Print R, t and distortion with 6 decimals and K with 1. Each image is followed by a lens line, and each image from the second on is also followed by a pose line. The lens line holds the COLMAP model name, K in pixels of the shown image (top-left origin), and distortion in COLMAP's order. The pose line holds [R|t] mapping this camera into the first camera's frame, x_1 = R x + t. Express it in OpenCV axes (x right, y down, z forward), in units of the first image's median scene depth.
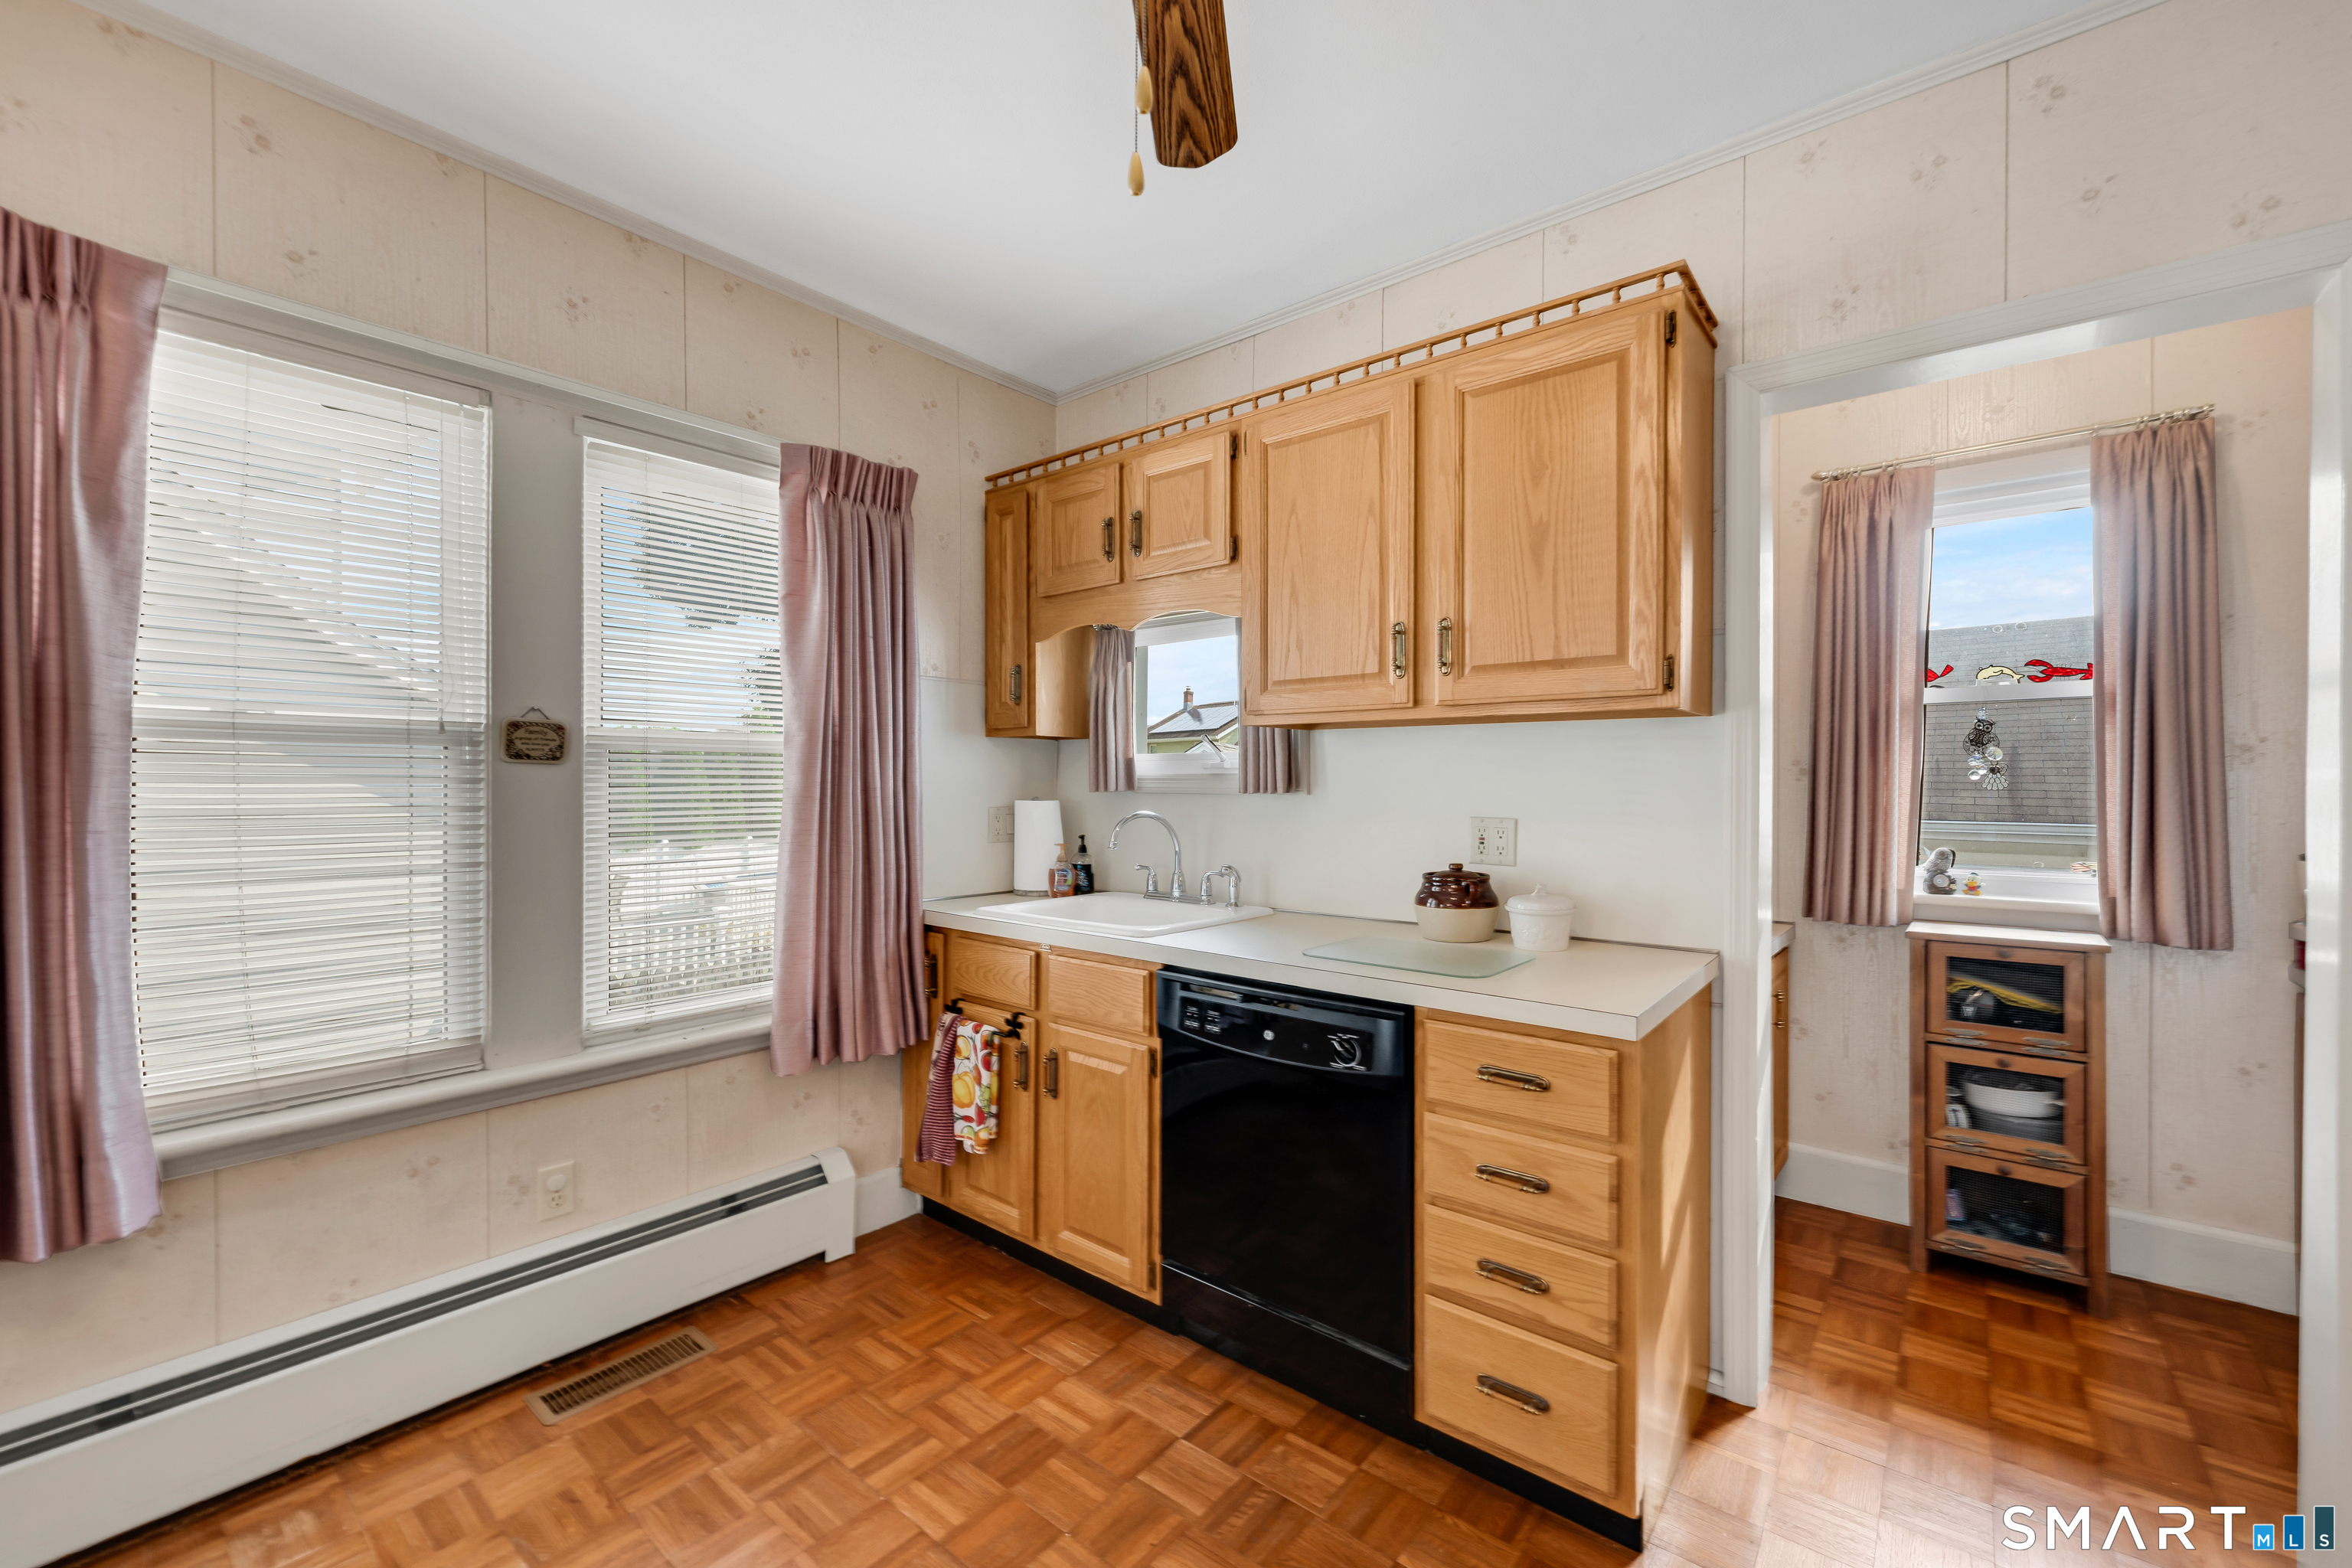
lens RADIAL K [[956.8, 0, 1176.0], [0, 956.8, 784.0], [0, 0, 1]] dist [-0.002432, -0.000220]
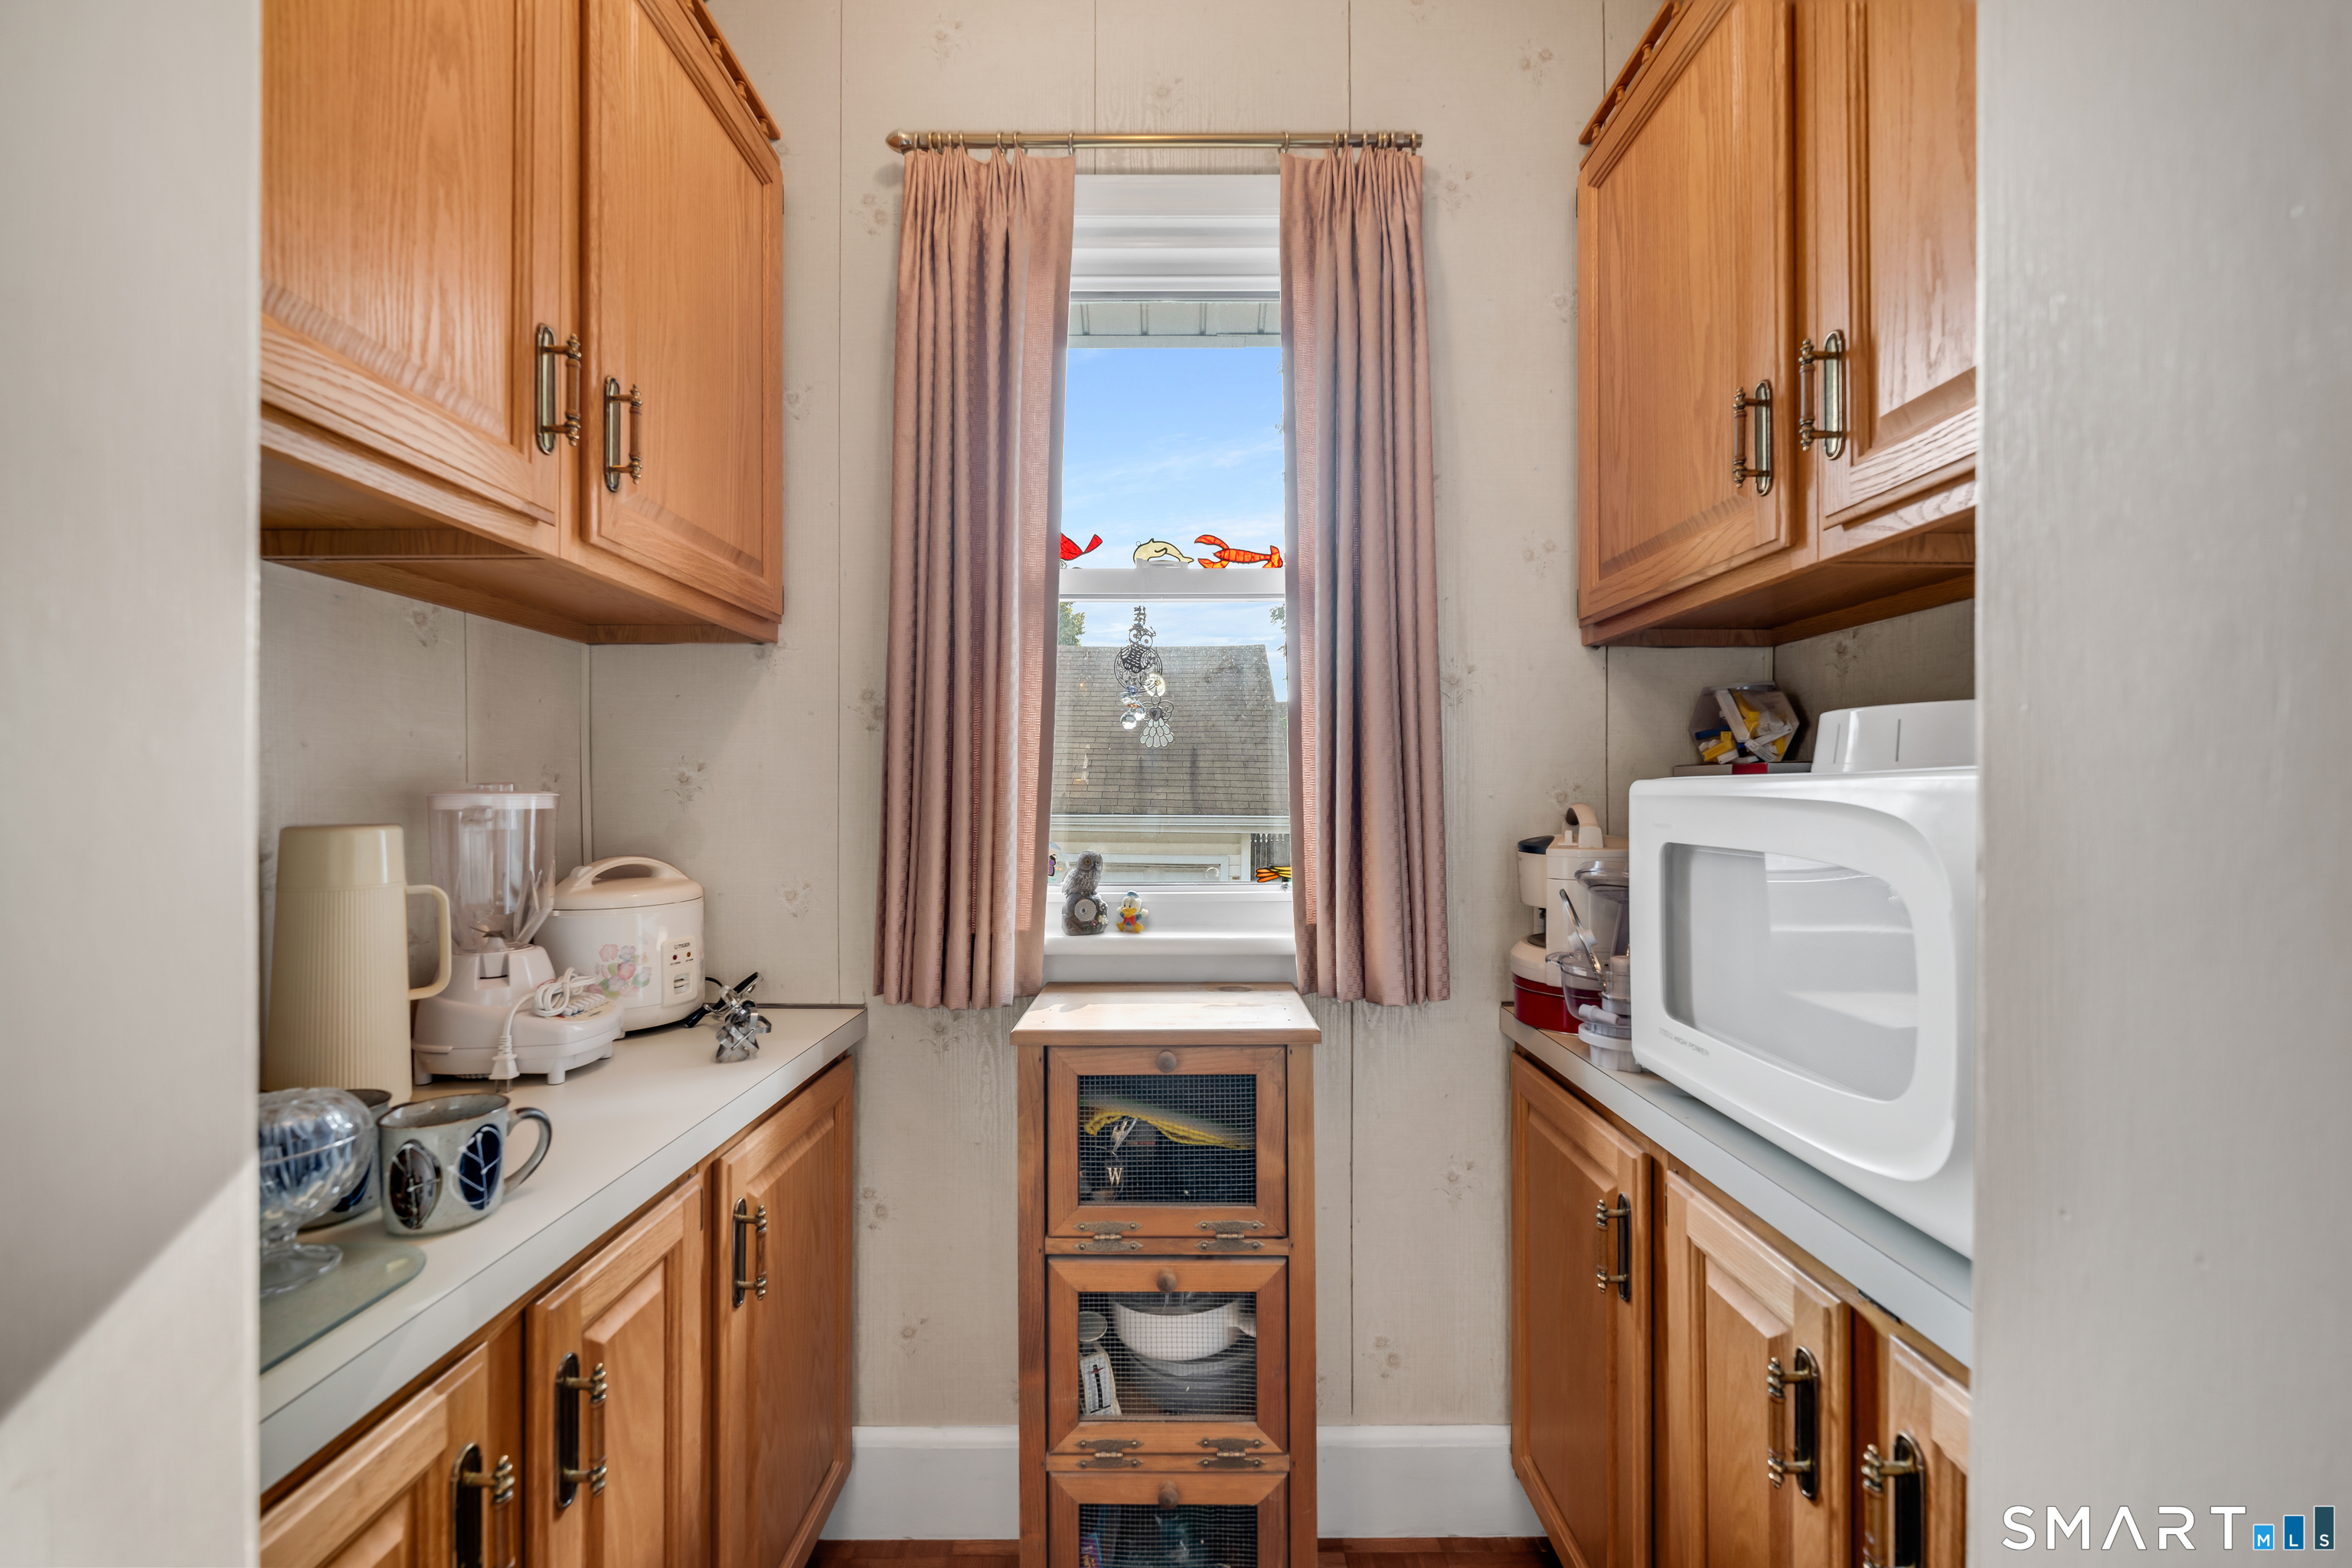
lens RADIAL K [[956.8, 0, 1176.0], [0, 956.8, 784.0], [0, 0, 1]] dist [-0.002432, -0.000220]
pose [[0.765222, 0.001682, 0.643765, 0.483940], [0.001679, 0.999988, -0.004610, 0.031050], [-0.643765, 0.004608, 0.765210, 0.540970]]
